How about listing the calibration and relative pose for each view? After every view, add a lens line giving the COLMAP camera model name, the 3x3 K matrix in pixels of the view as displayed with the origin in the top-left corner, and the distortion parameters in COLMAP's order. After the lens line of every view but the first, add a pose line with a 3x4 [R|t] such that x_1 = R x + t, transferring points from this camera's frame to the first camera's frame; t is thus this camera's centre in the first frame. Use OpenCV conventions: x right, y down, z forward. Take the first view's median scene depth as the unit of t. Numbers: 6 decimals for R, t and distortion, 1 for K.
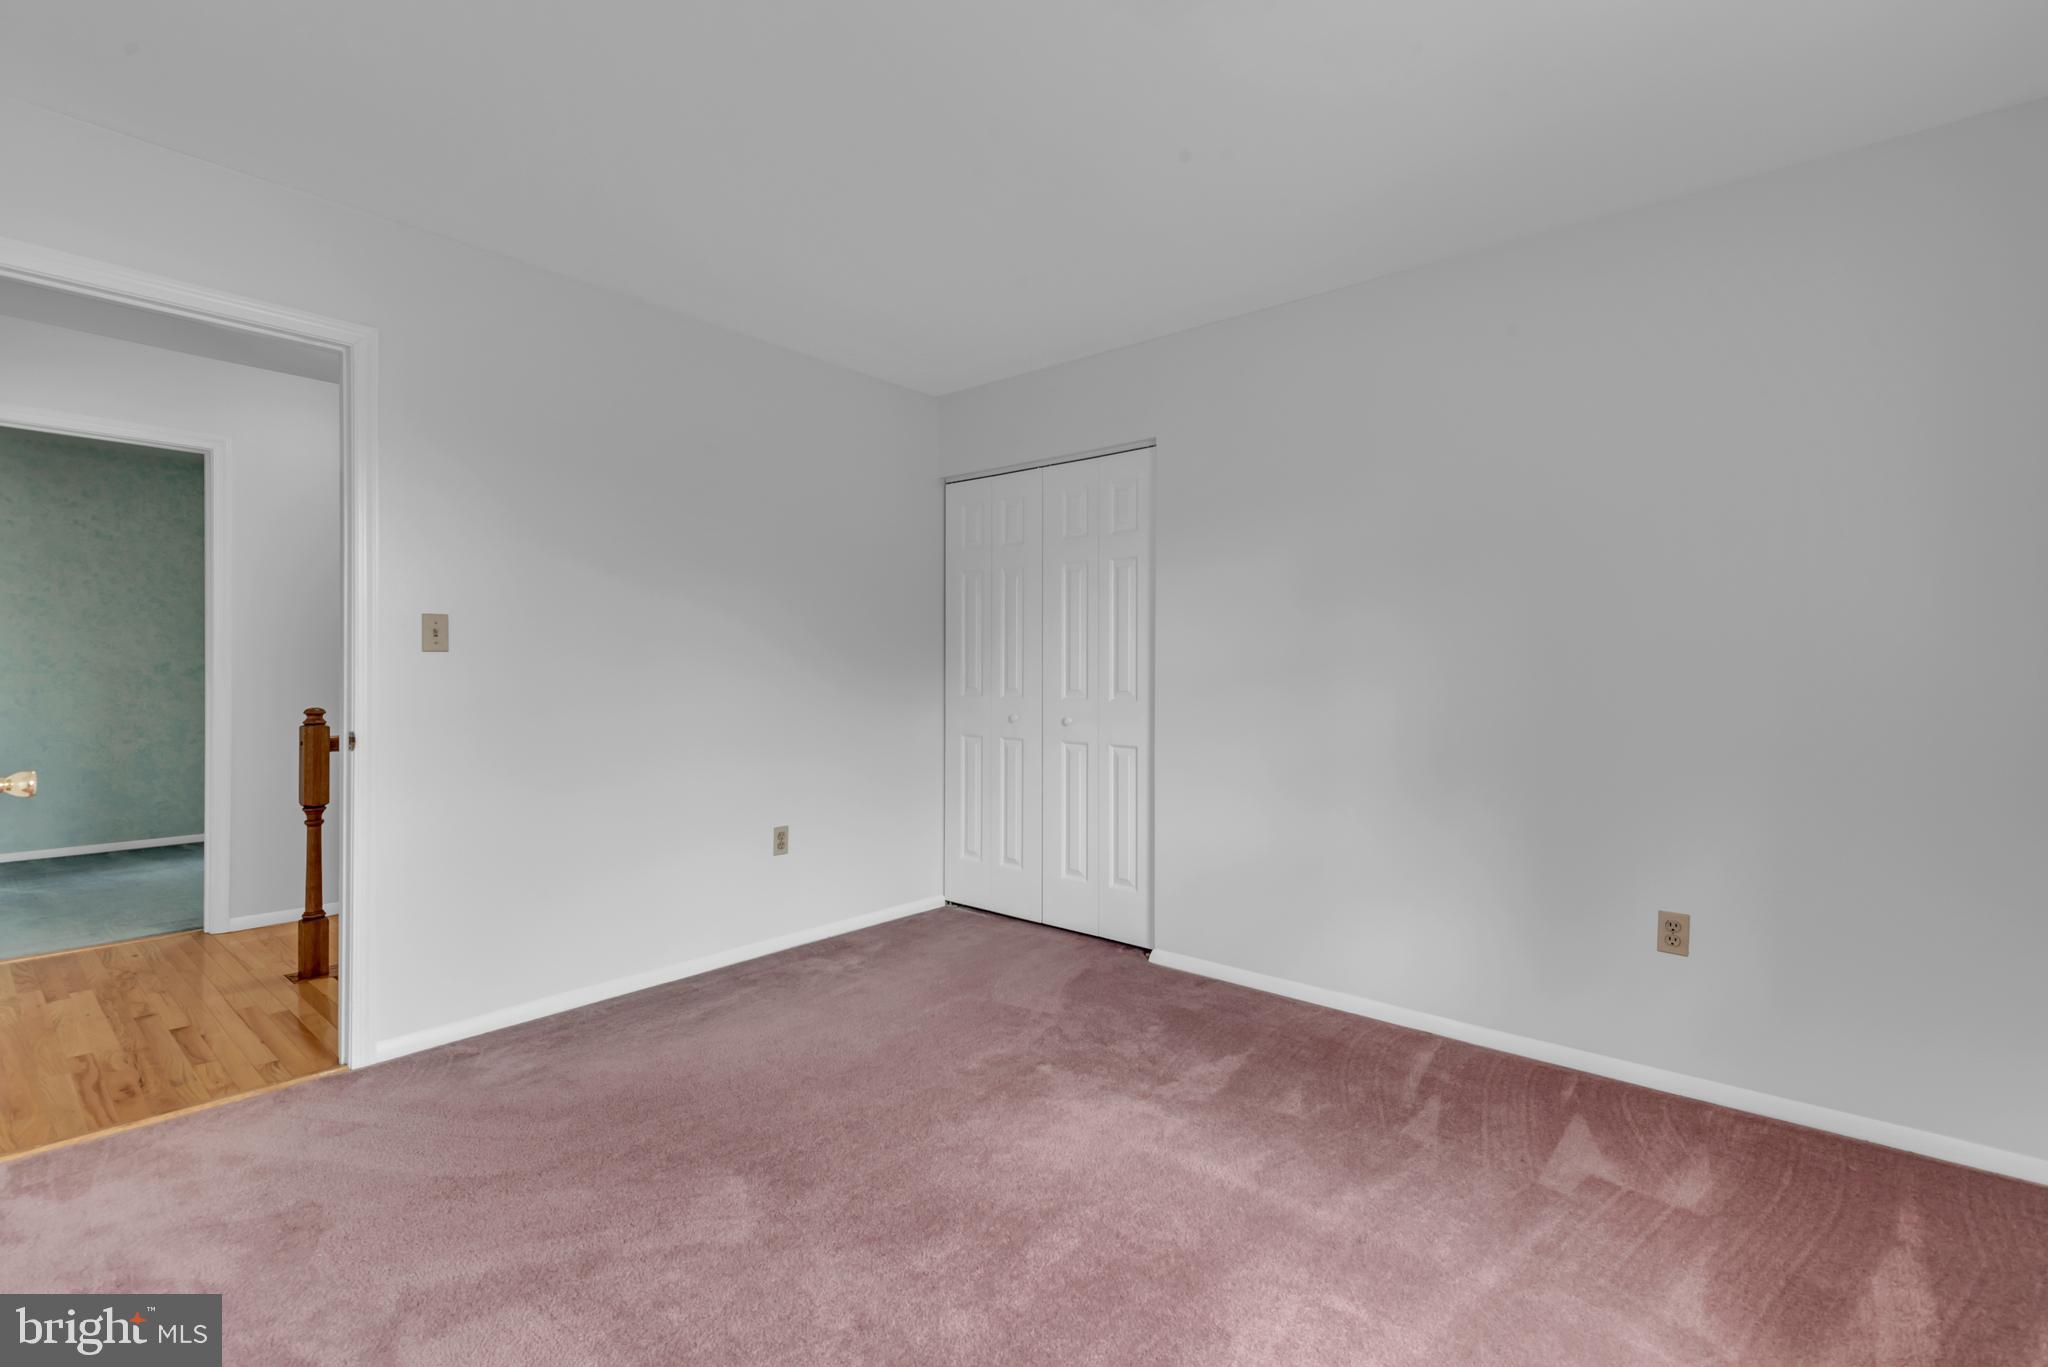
lens RADIAL K [[924.4, 0, 1017.4], [0, 924.4, 666.7], [0, 0, 1]] dist [0.036518, -0.023208]
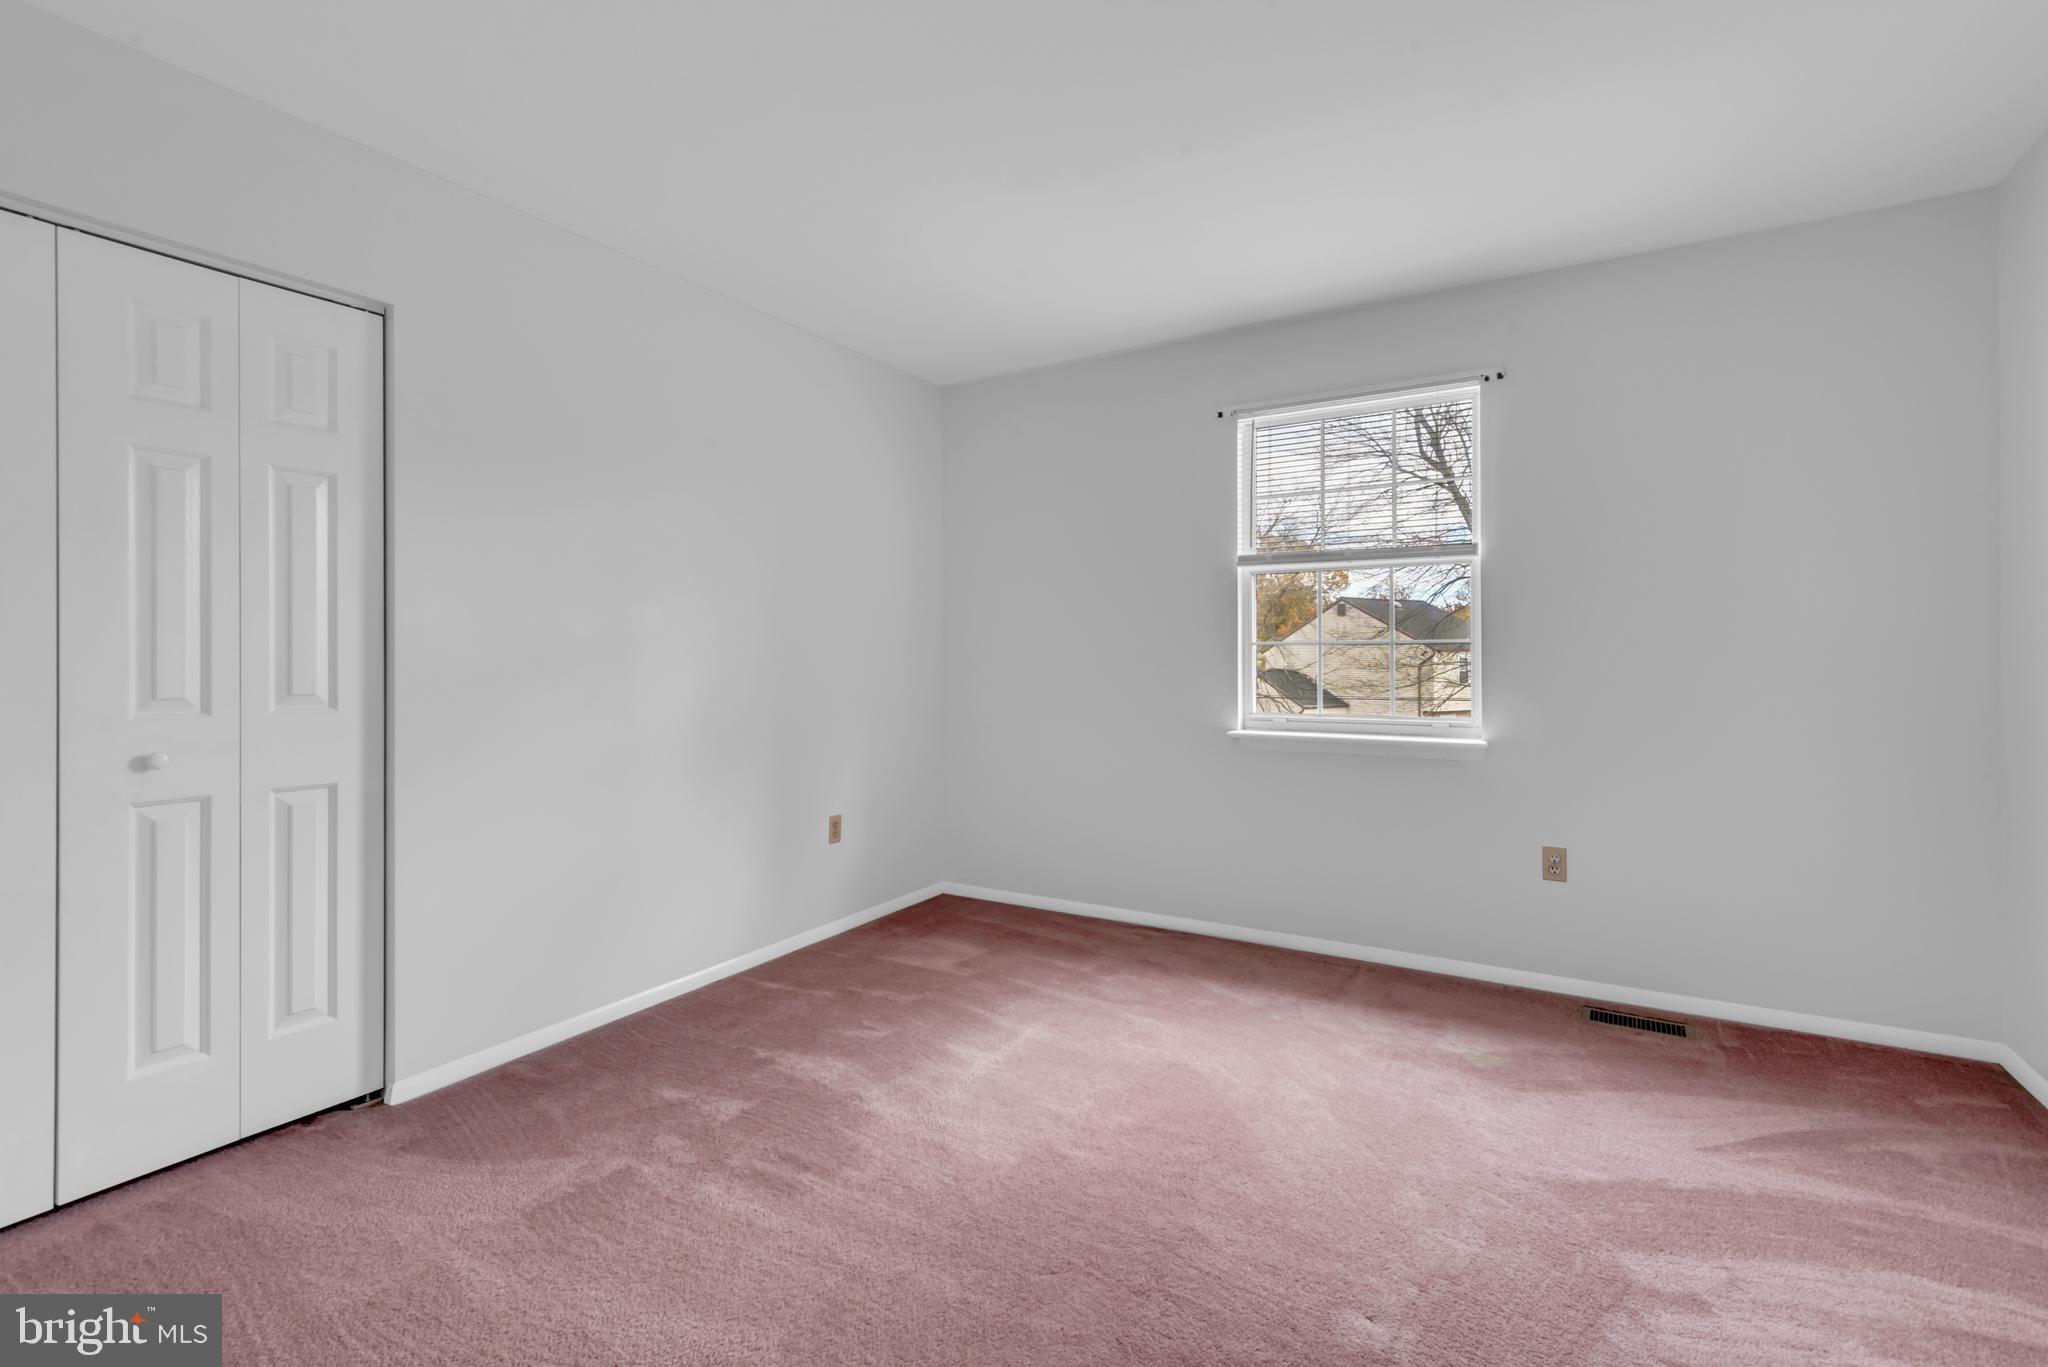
lens RADIAL K [[924.4, 0, 1017.4], [0, 924.4, 666.7], [0, 0, 1]] dist [0.036518, -0.023208]
pose [[-0.176740, -0.013414, 0.984166, -0.827930], [-0.000274, 0.999908, 0.013579, 0.001267], [-0.984257, 0.002131, -0.176728, 0.982321]]
